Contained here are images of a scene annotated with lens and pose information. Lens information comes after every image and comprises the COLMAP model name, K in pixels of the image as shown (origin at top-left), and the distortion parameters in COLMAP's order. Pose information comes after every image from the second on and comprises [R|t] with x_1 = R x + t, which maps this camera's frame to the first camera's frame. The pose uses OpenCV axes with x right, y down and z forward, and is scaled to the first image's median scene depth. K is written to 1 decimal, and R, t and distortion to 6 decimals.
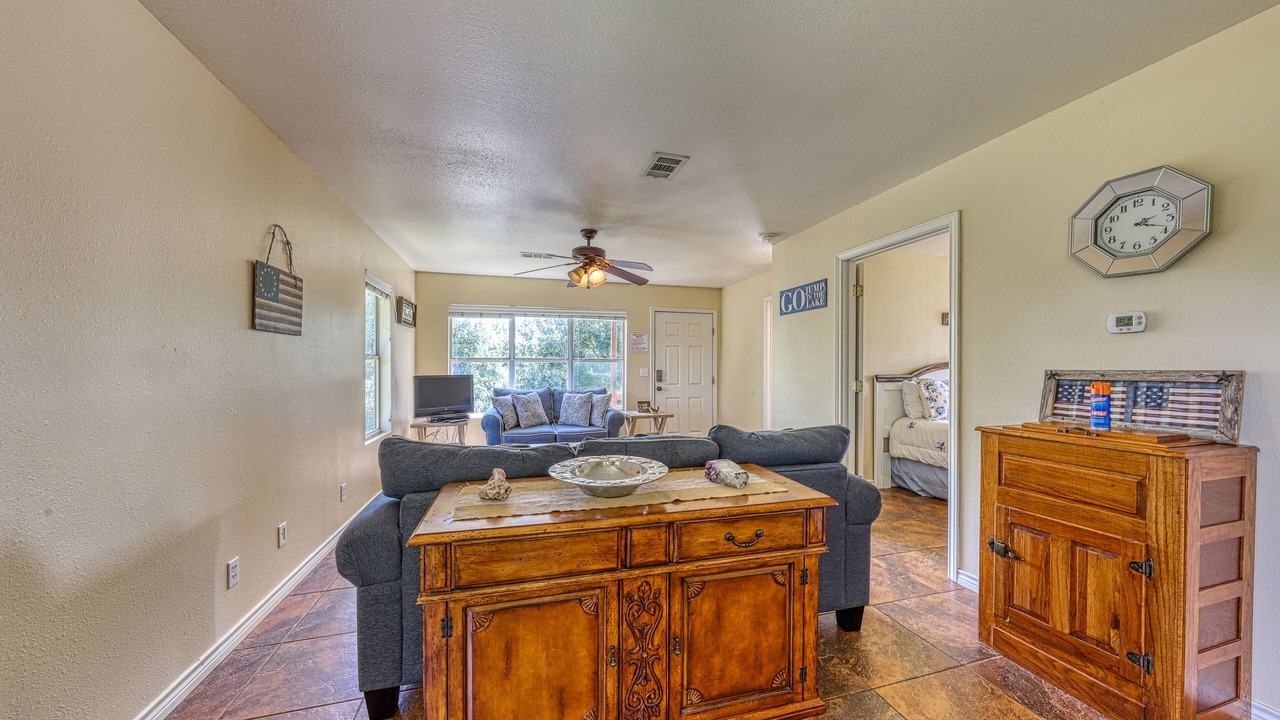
lens RADIAL K [[413.6, 0, 636.2], [0, 413.6, 365.1], [0, 0, 1]] dist [-0.014646, -0.000071]
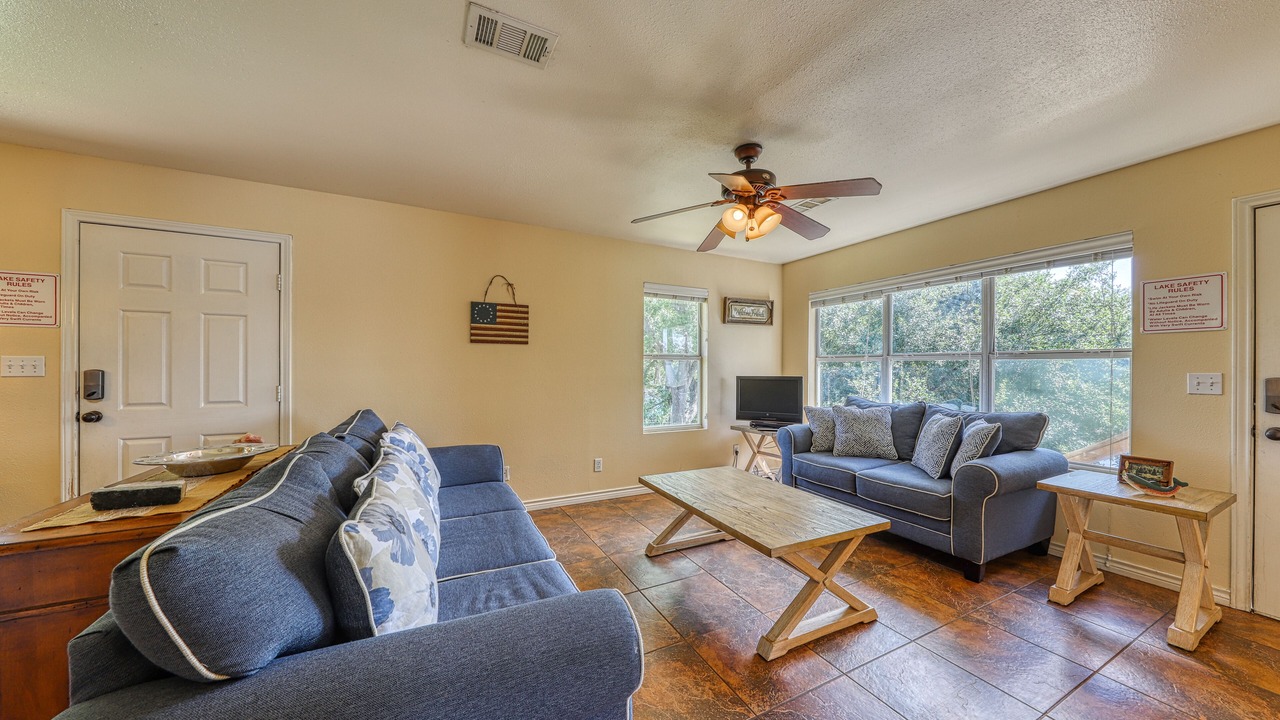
lens RADIAL K [[417.1, 0, 645.8], [0, 417.1, 360.9], [0, 0, 1]] dist [-0.000889, -0.000097]
pose [[0.194374, -0.011461, -0.980861, 0.468030], [-0.000577, 0.999930, -0.011798, 0.002926], [0.980927, 0.002859, 0.194354, 0.728139]]
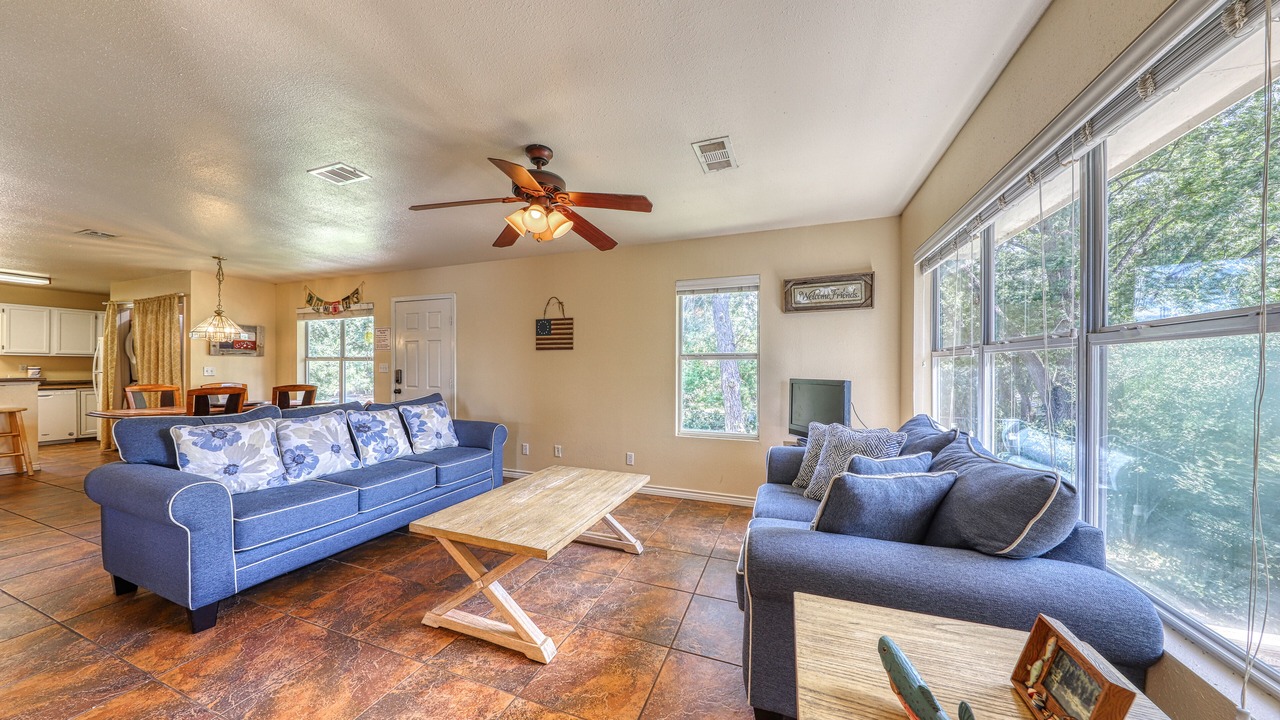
lens RADIAL K [[408.4, 0, 636.9], [0, 408.4, 363.8], [0, 0, 1]] dist [-0.000649, -0.000181]
pose [[-0.597539, -0.007364, -0.801806, 0.292424], [0.003111, 0.999929, -0.011502, 0.008327], [0.801834, -0.009368, -0.597474, 1.489362]]
